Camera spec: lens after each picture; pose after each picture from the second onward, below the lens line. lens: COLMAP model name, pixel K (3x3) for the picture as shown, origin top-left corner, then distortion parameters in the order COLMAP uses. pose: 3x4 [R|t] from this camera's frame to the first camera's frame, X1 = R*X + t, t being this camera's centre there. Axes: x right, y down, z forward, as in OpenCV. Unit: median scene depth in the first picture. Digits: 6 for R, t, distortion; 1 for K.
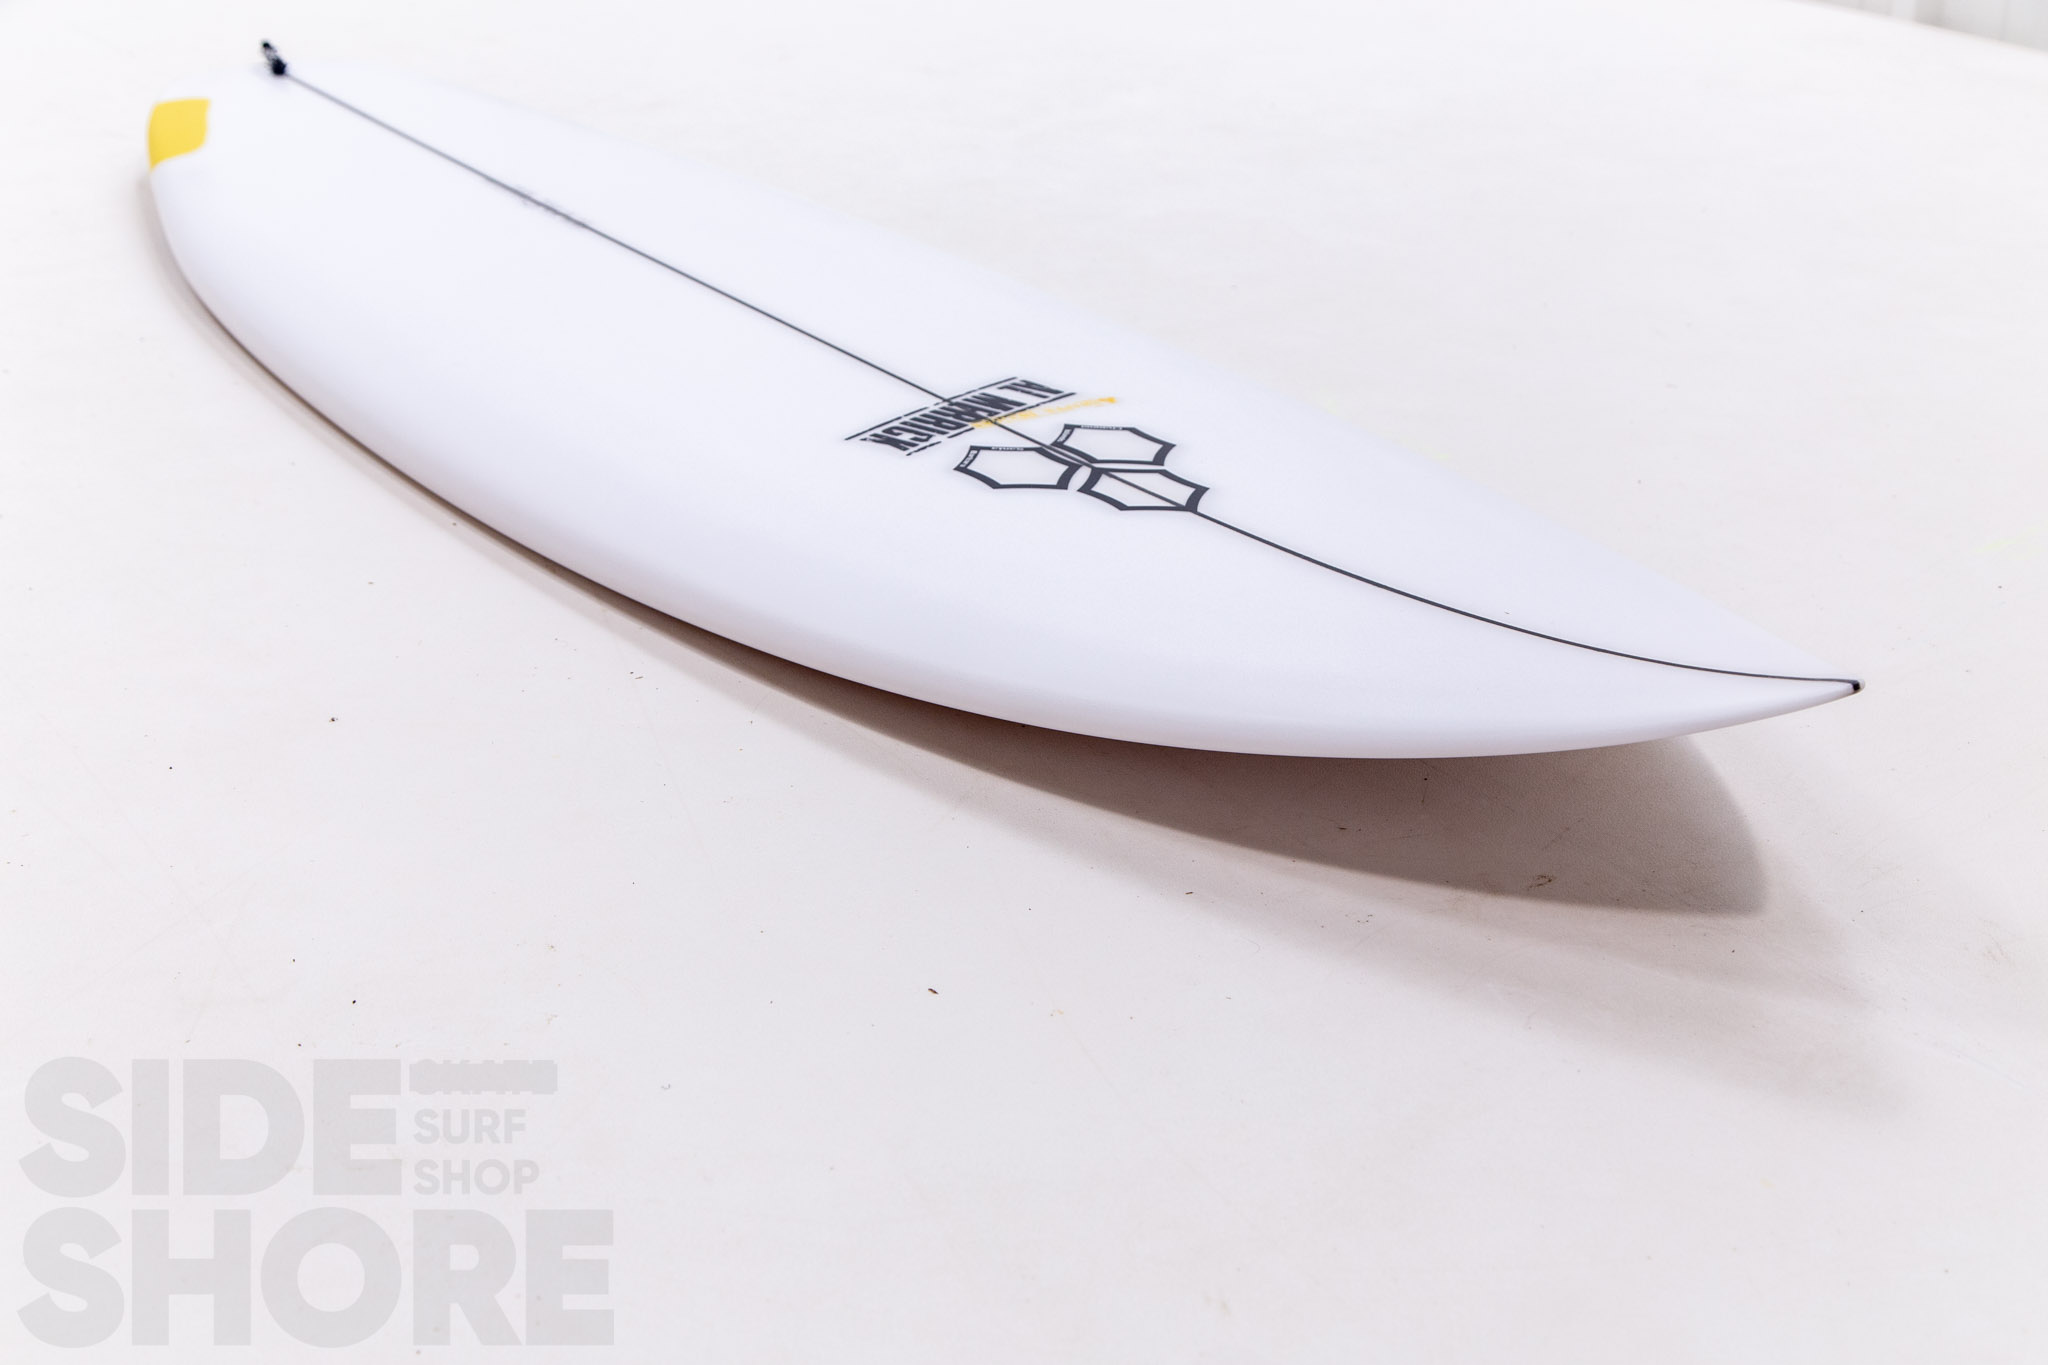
lens RADIAL K [[2856.9, 0, 1024.0], [0, 2856.9, 682.5], [0, 0, 1]] dist [0.005812, -0.025551]
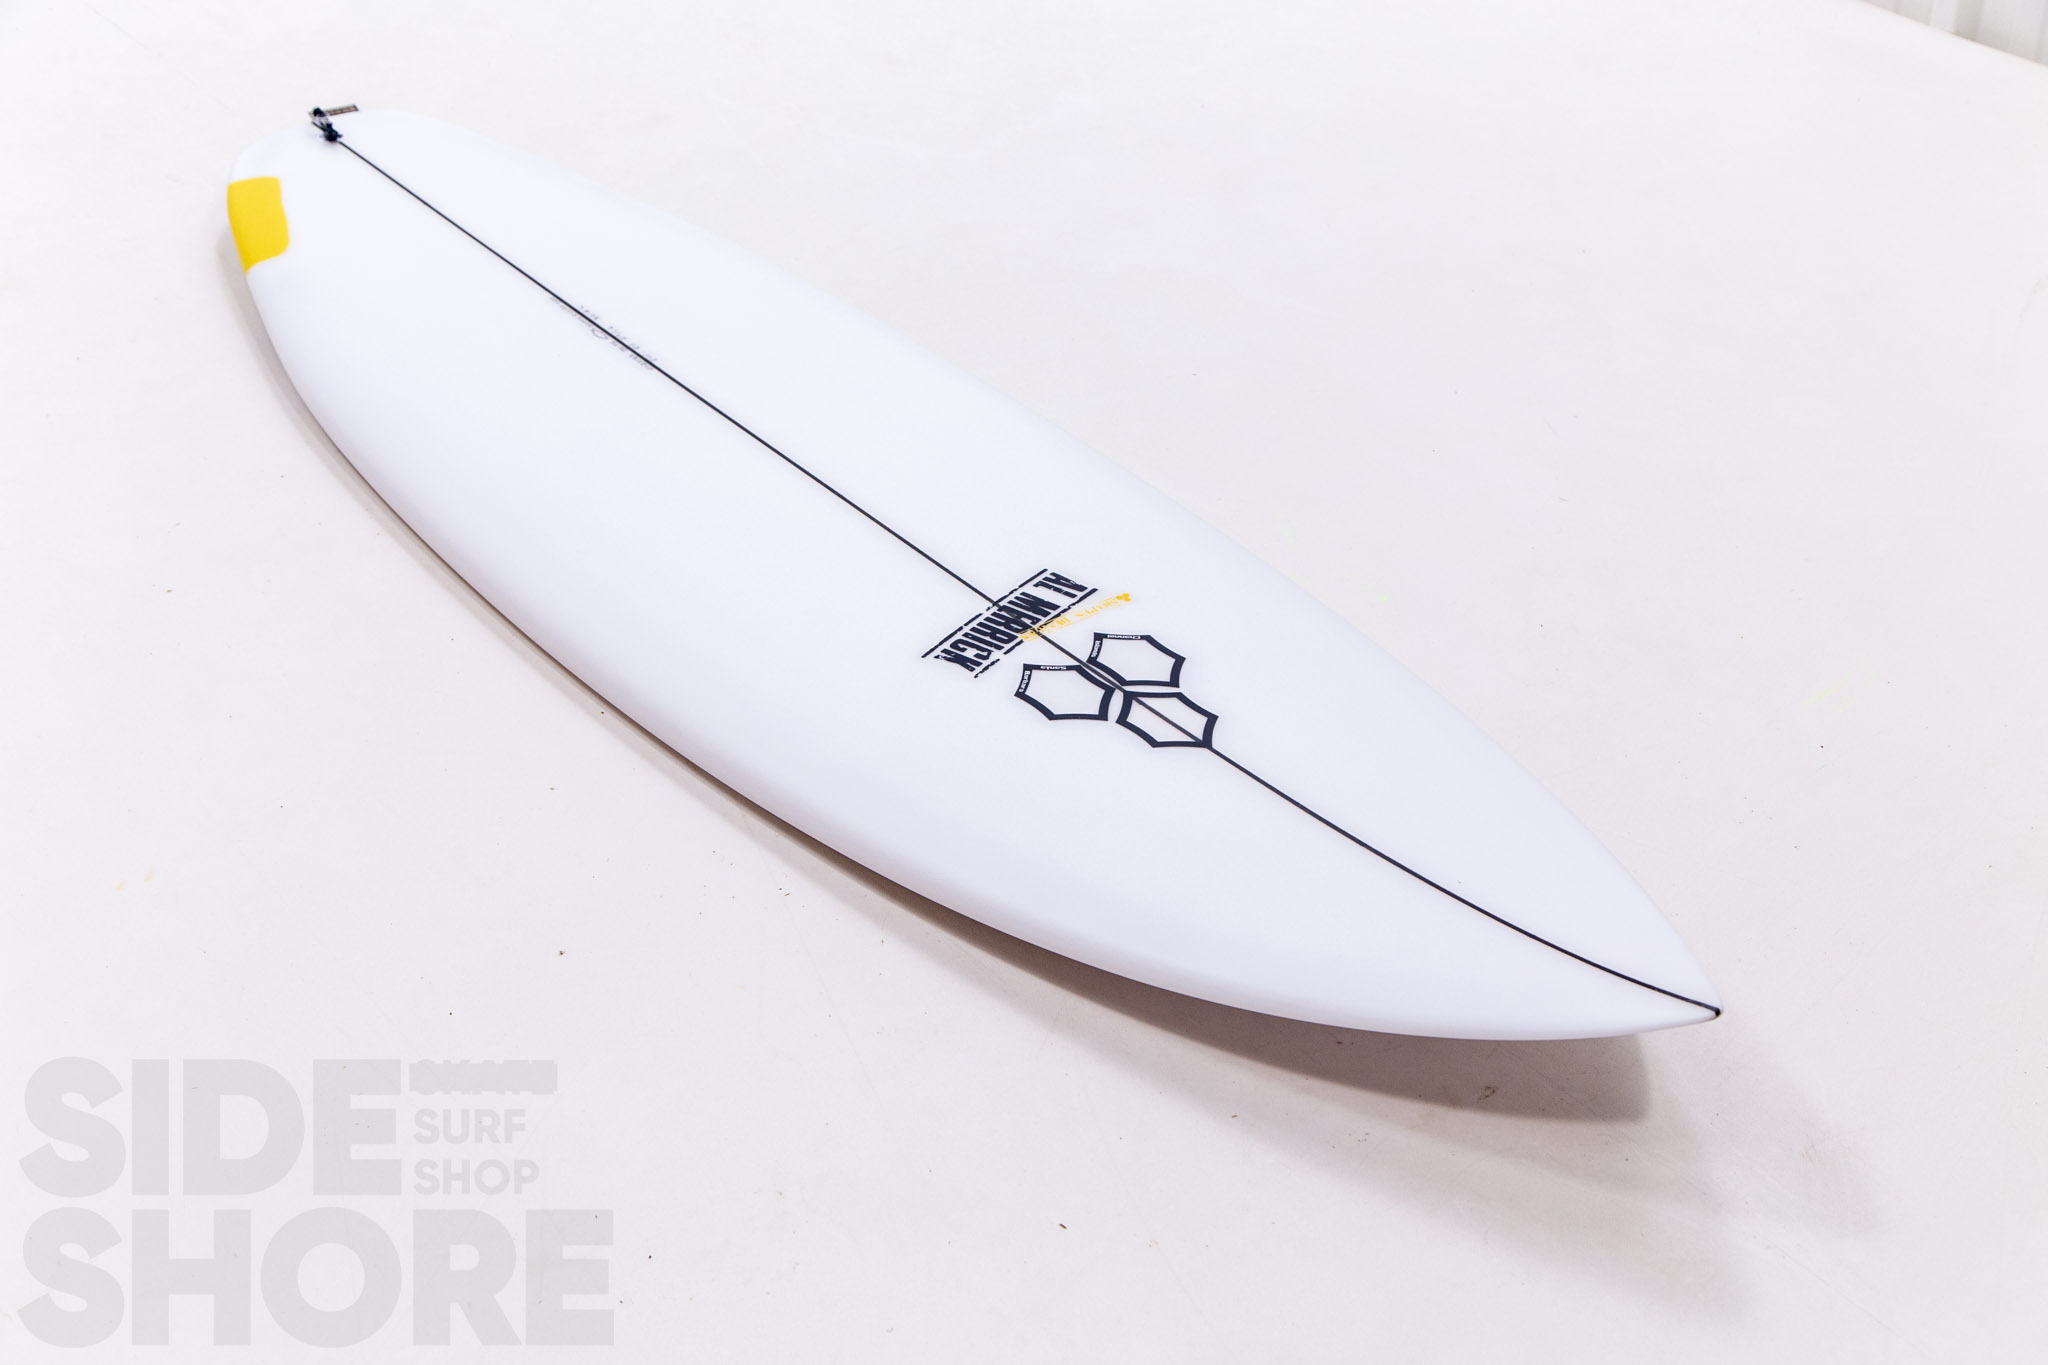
lens RADIAL K [[2856.9, 0, 1024.0], [0, 2856.9, 682.5], [0, 0, 1]] dist [0.005812, -0.025551]
pose [[0.998052, -0.035506, 0.051297, -0.086267], [0.026190, 0.984741, 0.172045, -0.301582], [-0.056623, -0.170366, 0.983753, -0.251215]]
